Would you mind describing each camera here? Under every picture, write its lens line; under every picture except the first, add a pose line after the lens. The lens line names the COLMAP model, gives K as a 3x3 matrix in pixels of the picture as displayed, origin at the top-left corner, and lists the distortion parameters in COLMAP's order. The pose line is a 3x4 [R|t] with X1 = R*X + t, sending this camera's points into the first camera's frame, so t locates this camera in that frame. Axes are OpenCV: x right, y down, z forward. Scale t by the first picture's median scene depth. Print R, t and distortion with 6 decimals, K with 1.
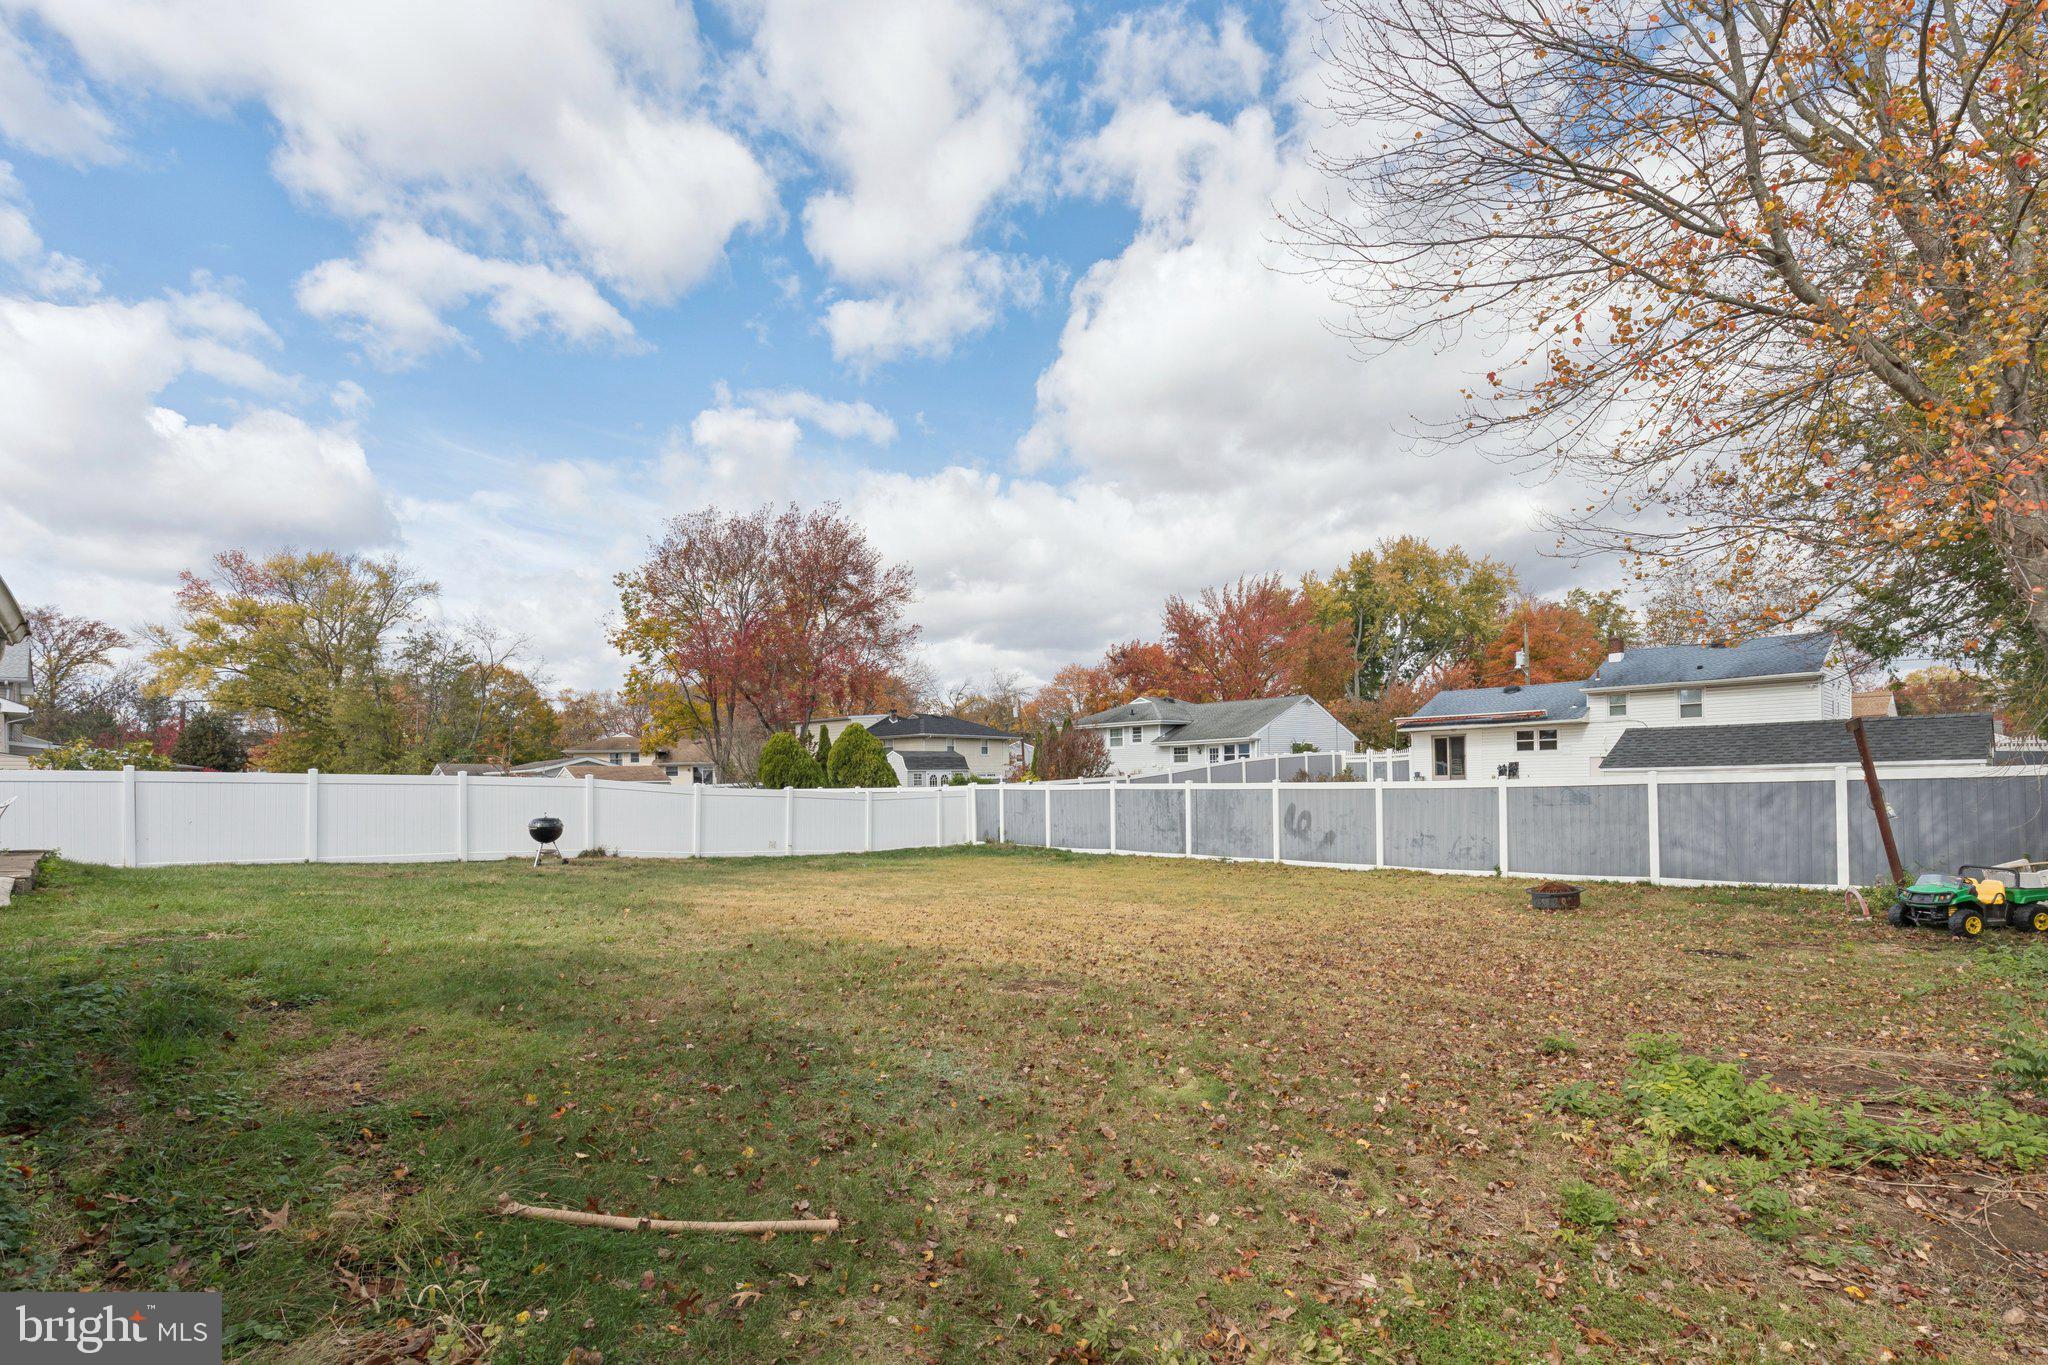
lens RADIAL K [[952.0, 0, 1027.8], [0, 952.0, 755.5], [0, 0, 1]] dist [0.012408, -0.003354]
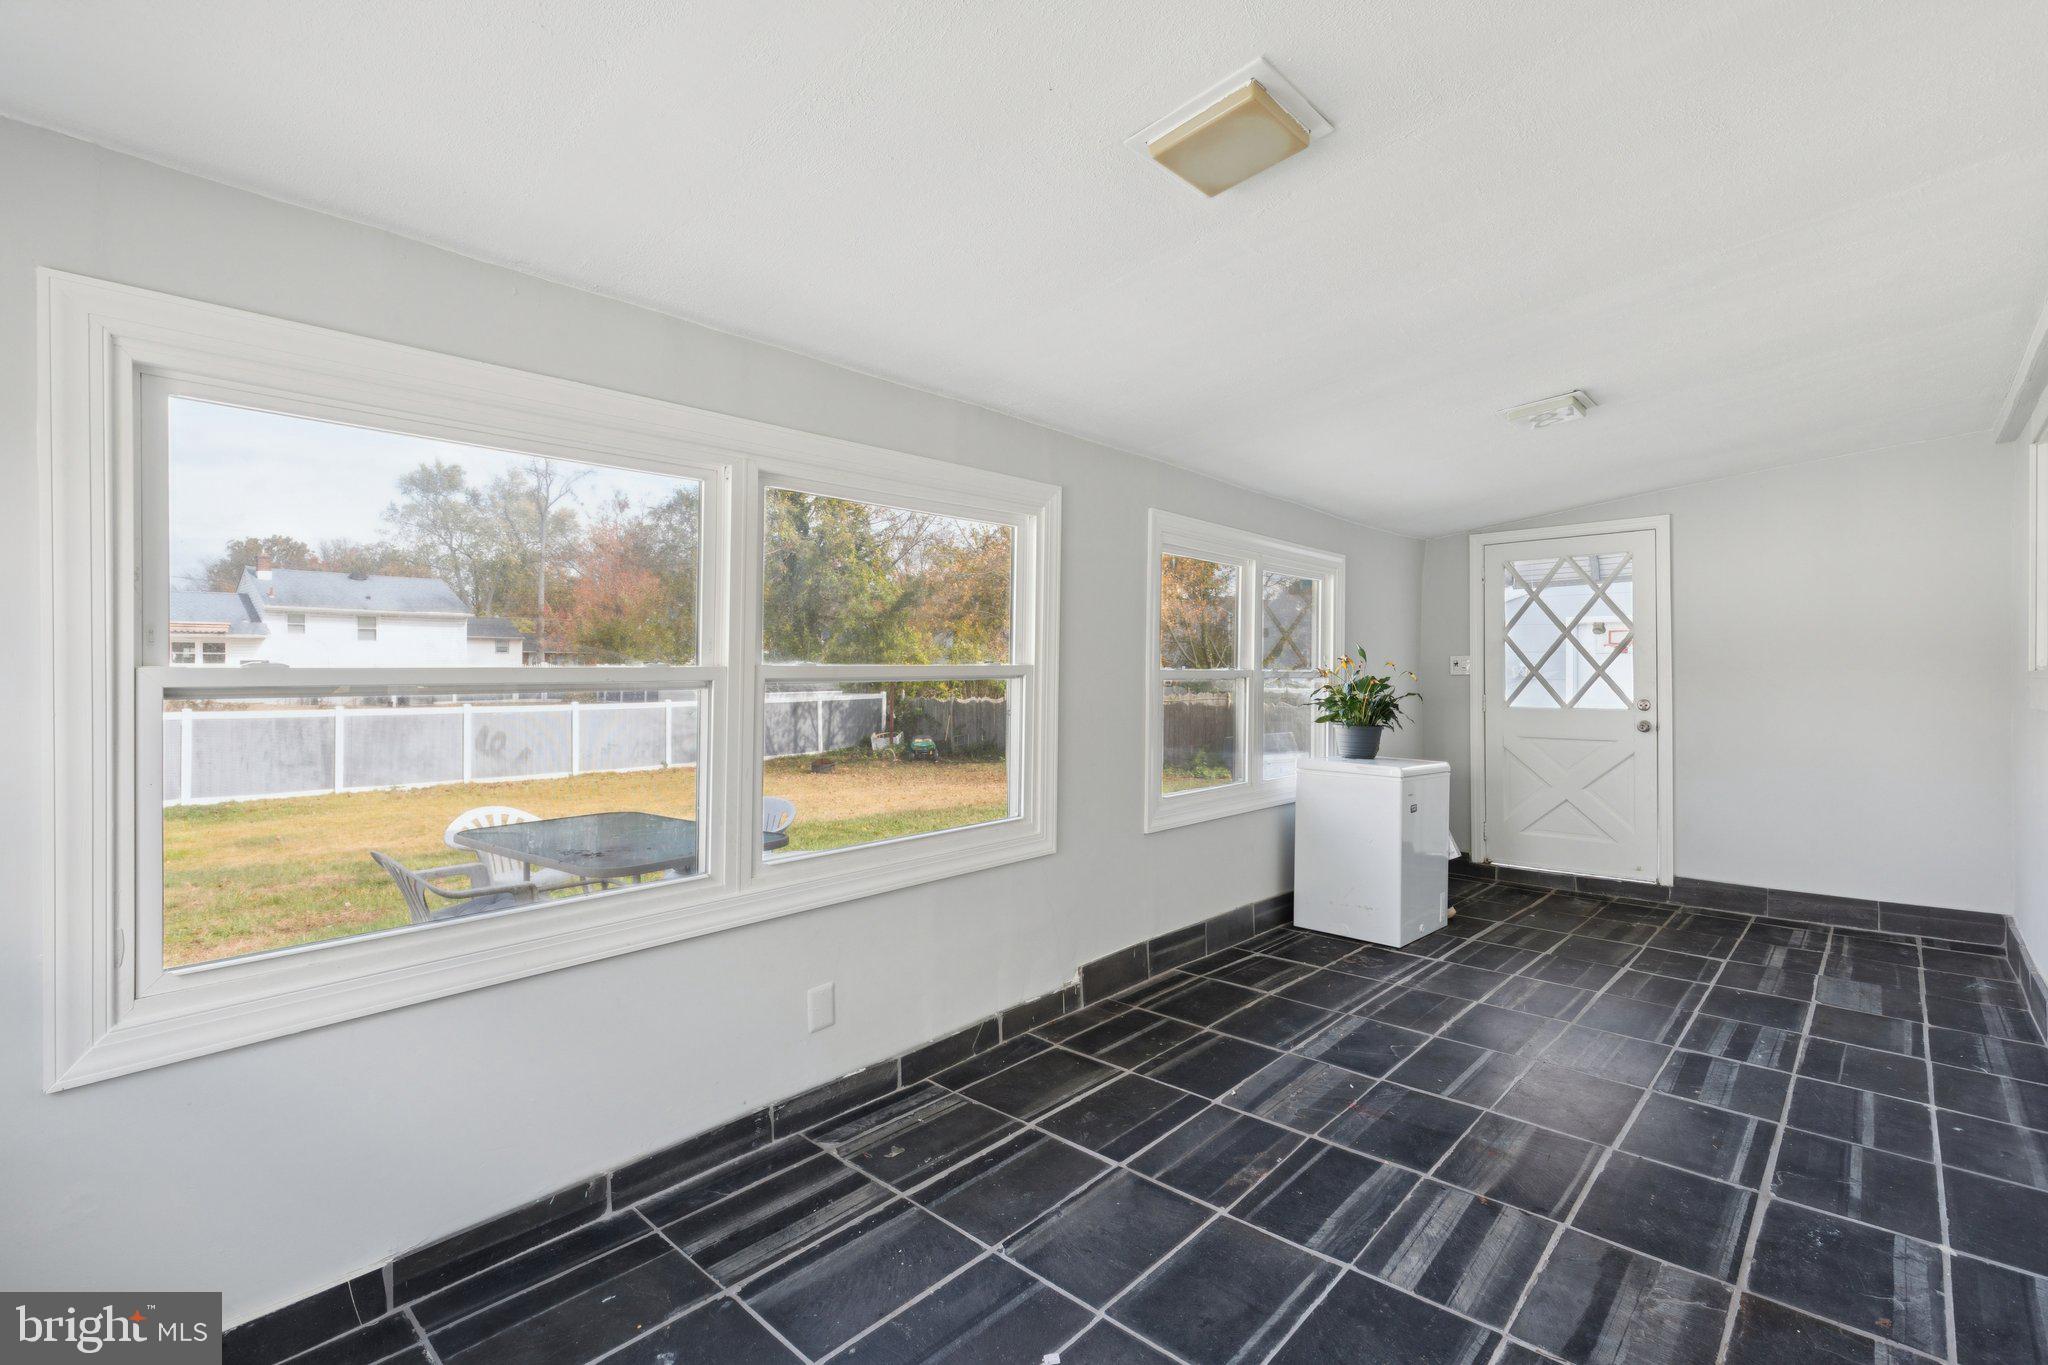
lens RADIAL K [[952.0, 0, 1033.1], [0, 952.0, 677.6], [0, 0, 1]] dist [0.012408, -0.003354]
pose [[-0.054236, 0.009073, 0.998487, -0.412777], [-0.028979, 0.999523, -0.010657, -0.005440], [-0.998108, -0.029513, -0.053947, 0.213759]]
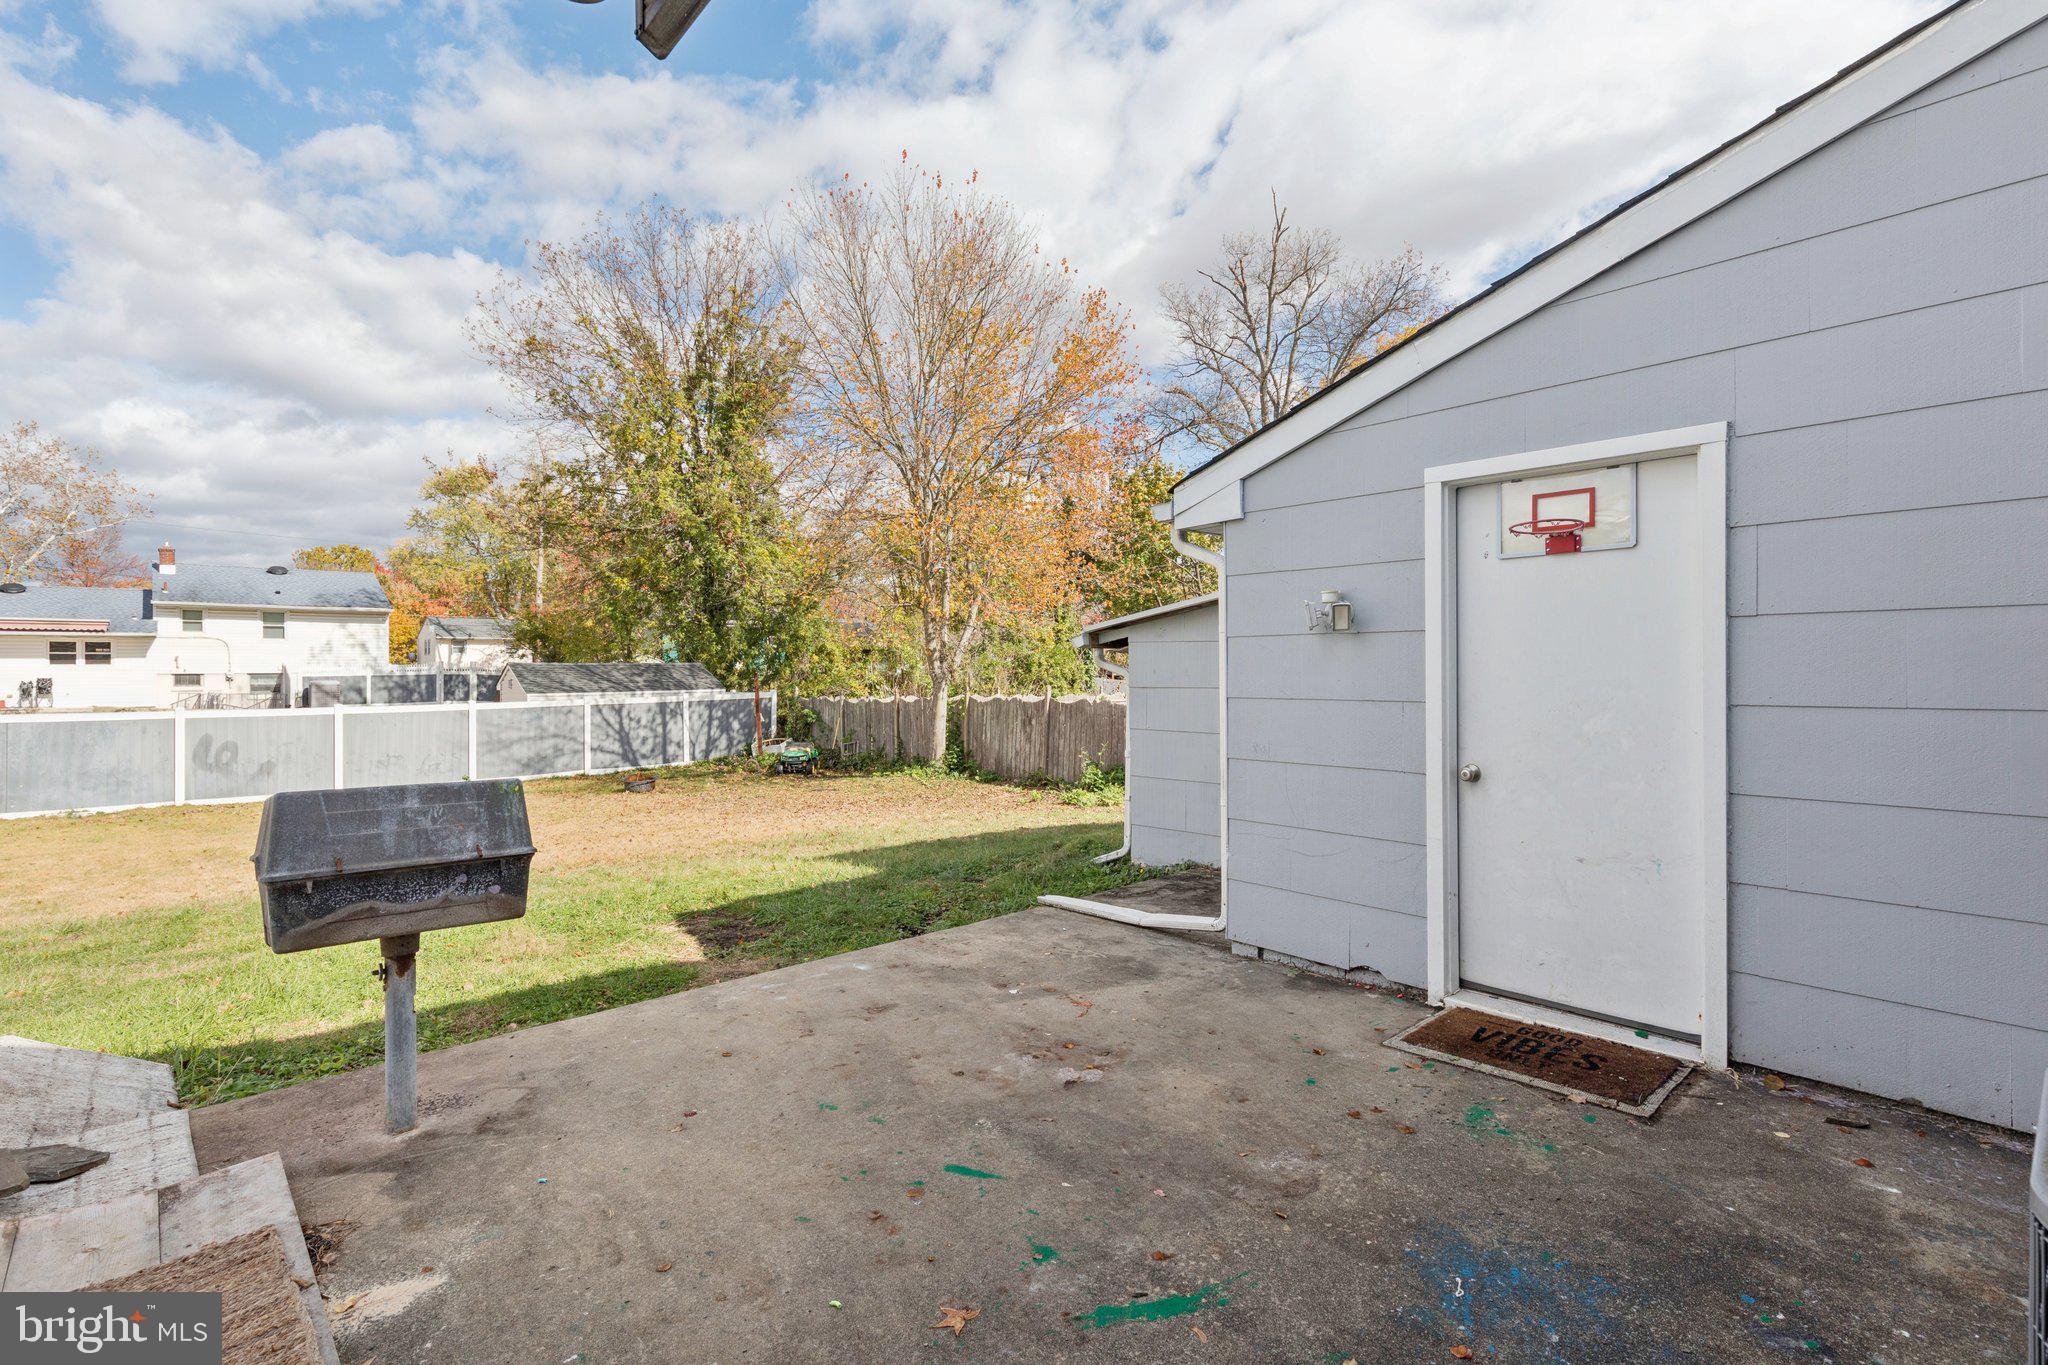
lens RADIAL K [[952.0, 0, 1022.5], [0, 952.0, 674.3], [0, 0, 1]] dist [0.012408, -0.003354]
pose [[0.033060, 0.013572, 0.999361, -0.281428], [-0.022203, 0.999671, -0.012841, -0.004758], [-0.999207, -0.021764, 0.033350, 0.109539]]
